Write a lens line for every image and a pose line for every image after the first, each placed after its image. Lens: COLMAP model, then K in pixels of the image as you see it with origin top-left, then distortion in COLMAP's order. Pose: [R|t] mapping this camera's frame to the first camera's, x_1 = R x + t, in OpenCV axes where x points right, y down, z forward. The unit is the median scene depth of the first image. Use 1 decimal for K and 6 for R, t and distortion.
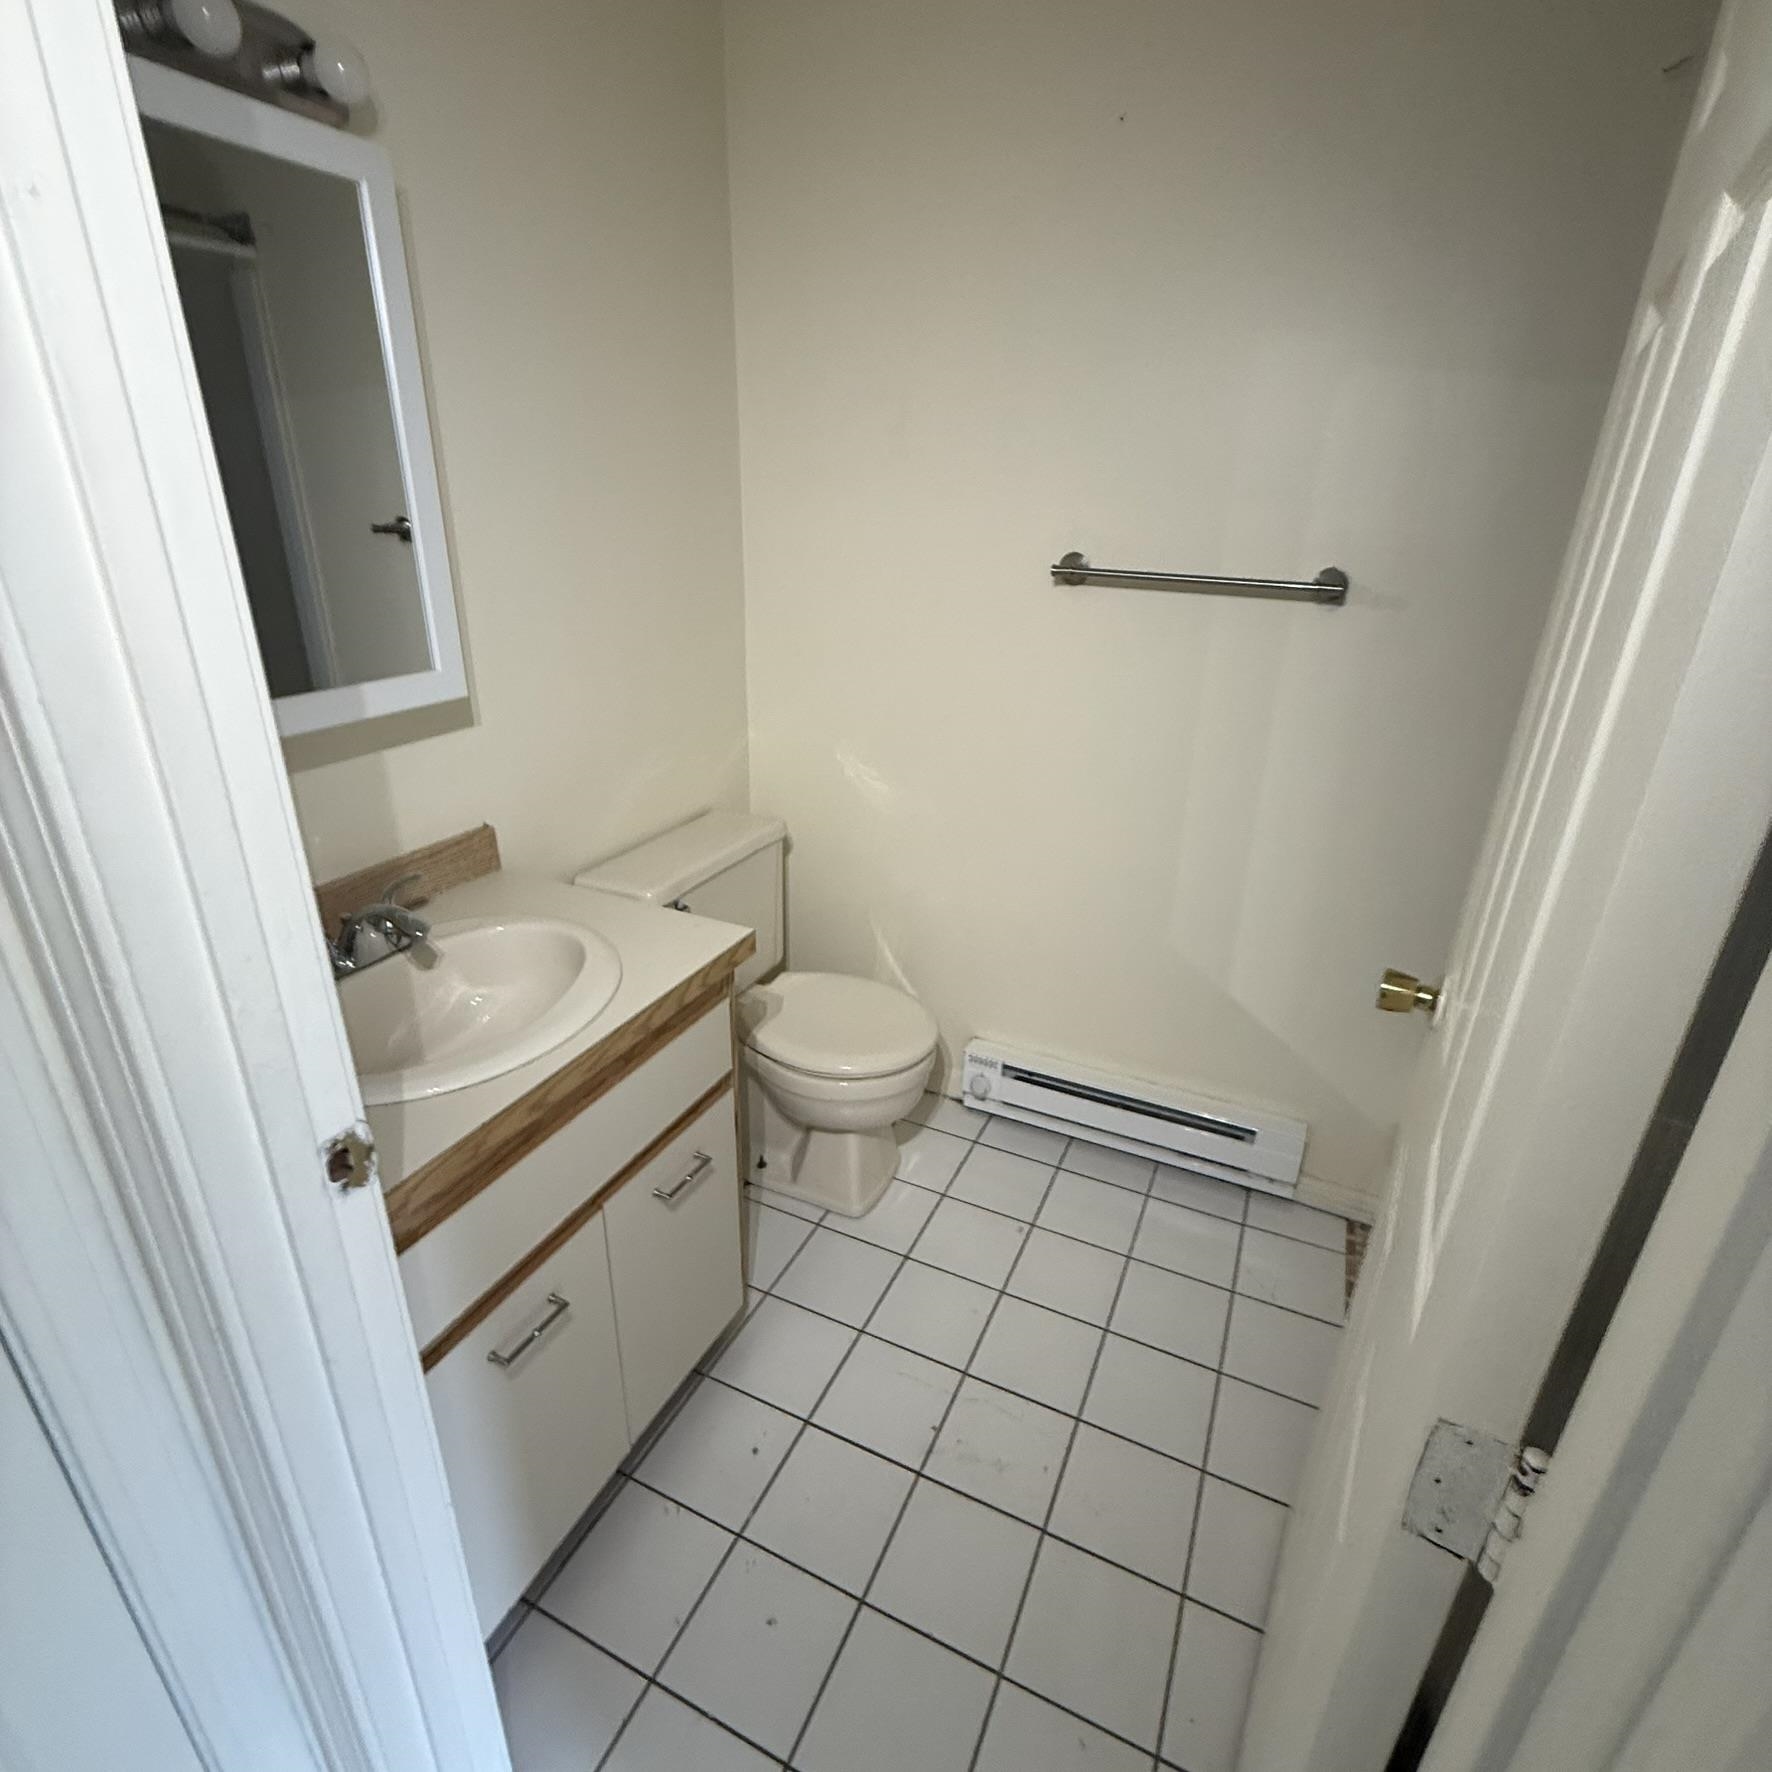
lens RADIAL K [[946.0, 0, 877.7], [0, 946.0, 877.9], [0, 0, 1]] dist [0.000989, -0.000630]
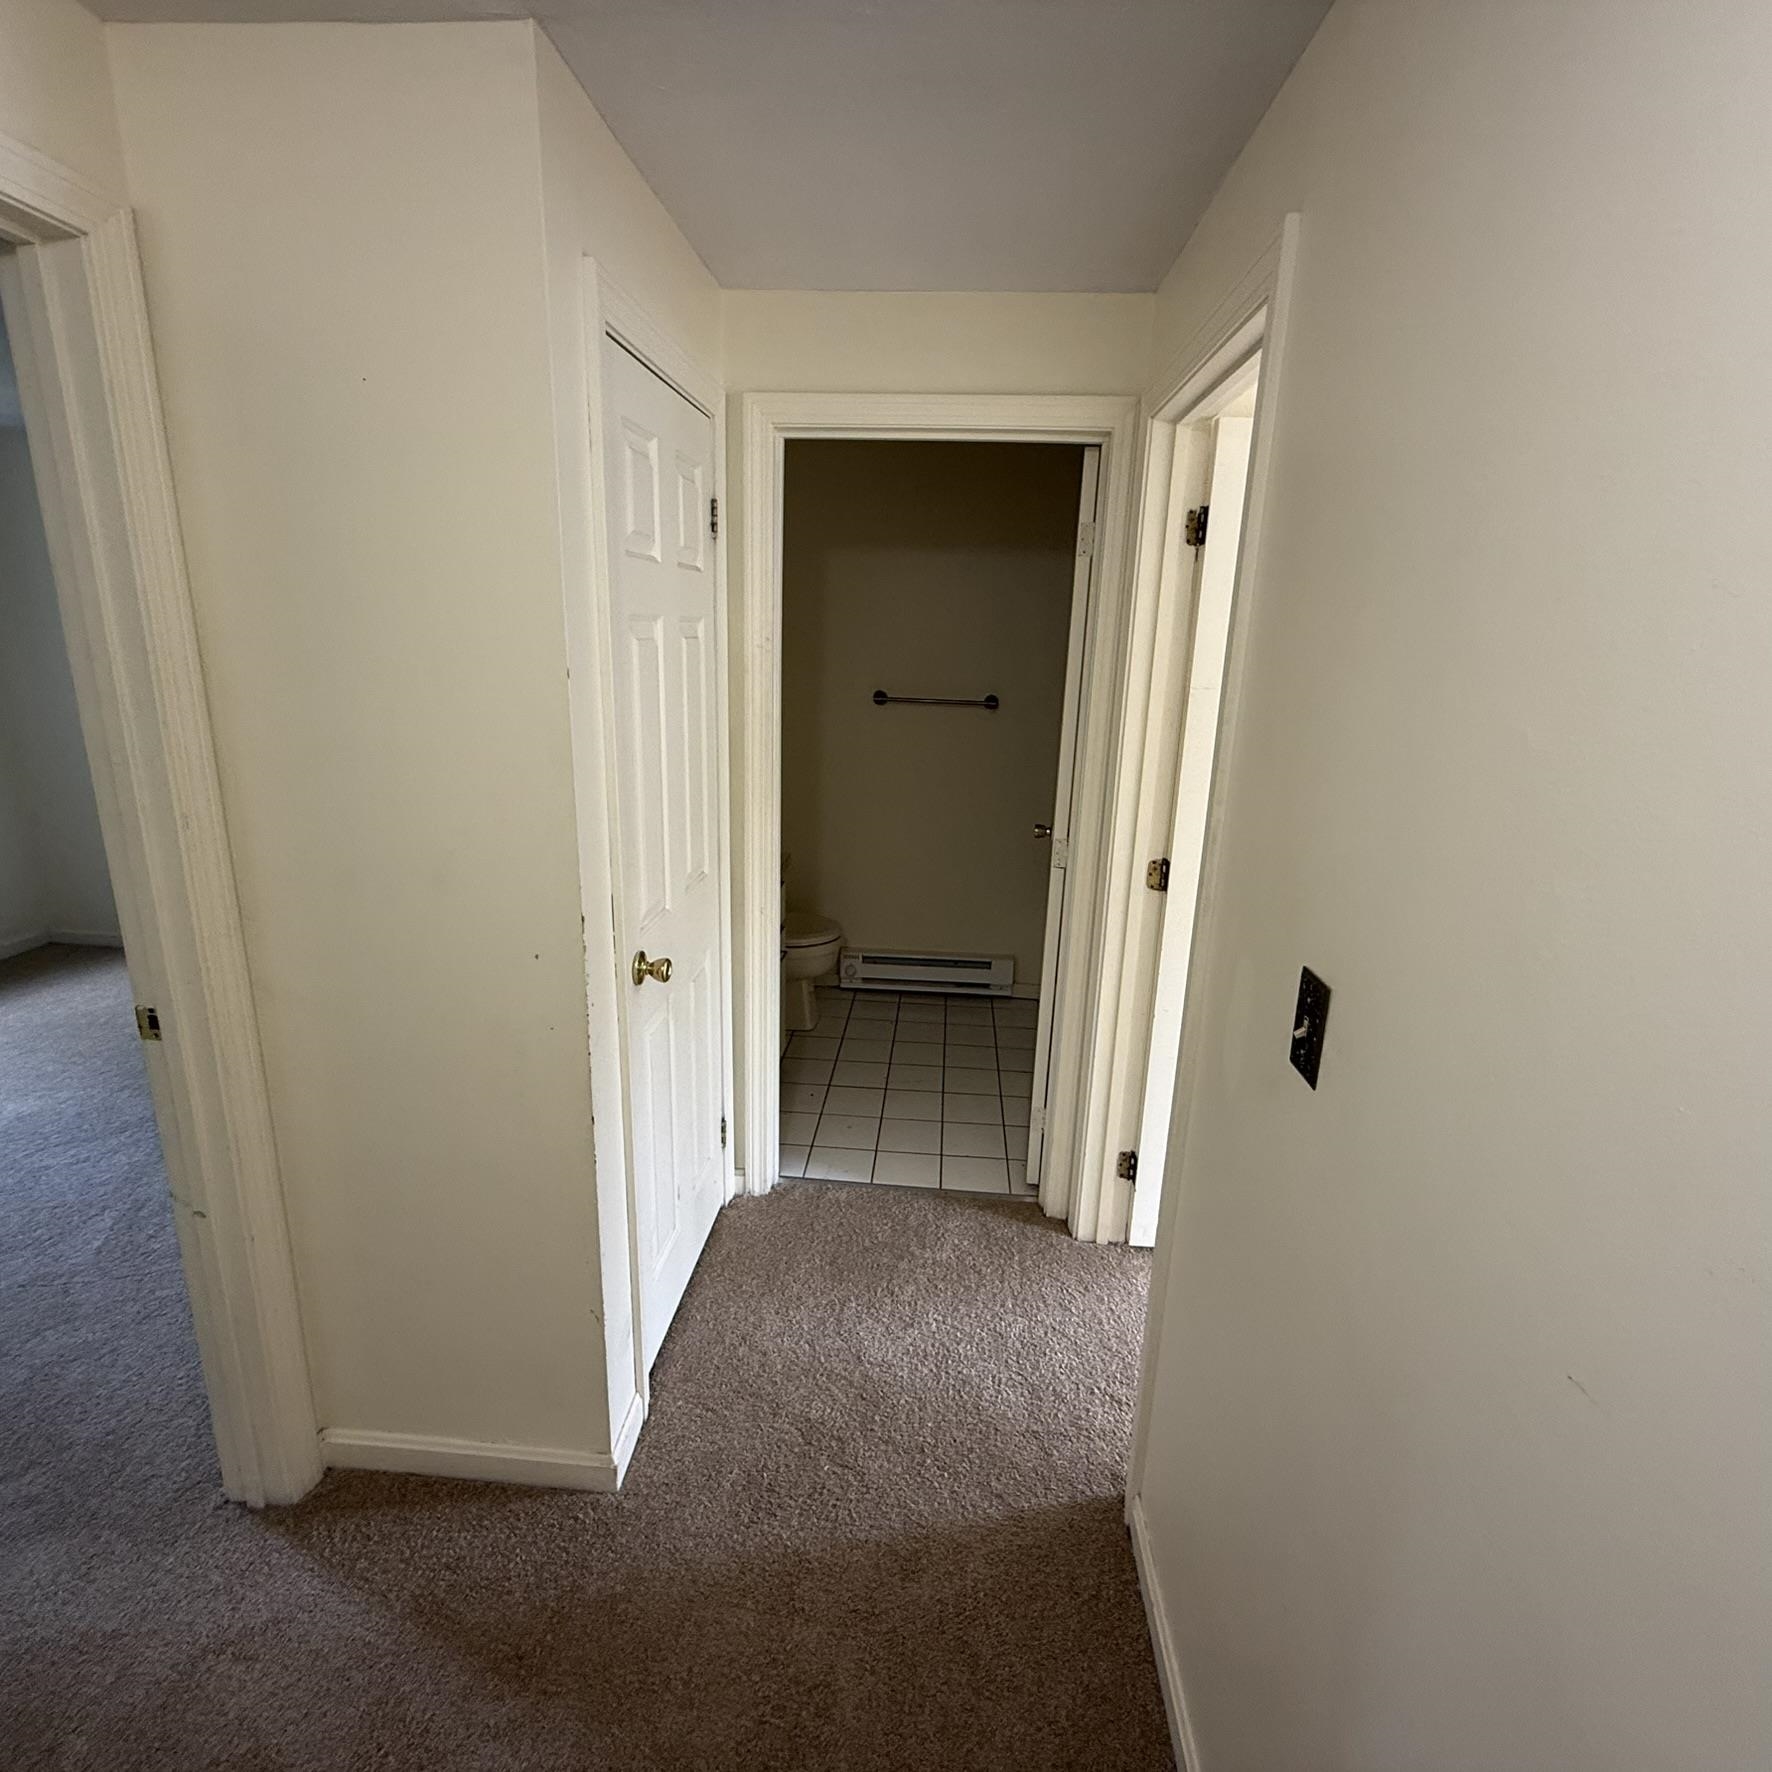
lens RADIAL K [[946.0, 0, 877.7], [0, 946.0, 877.9], [0, 0, 1]] dist [0.000989, -0.000630]
pose [[0.936279, -0.085387, 0.340720, -0.496569], [0.127964, 0.986261, -0.104472, 0.264835], [-0.327118, 0.141414, 0.934342, -0.828729]]
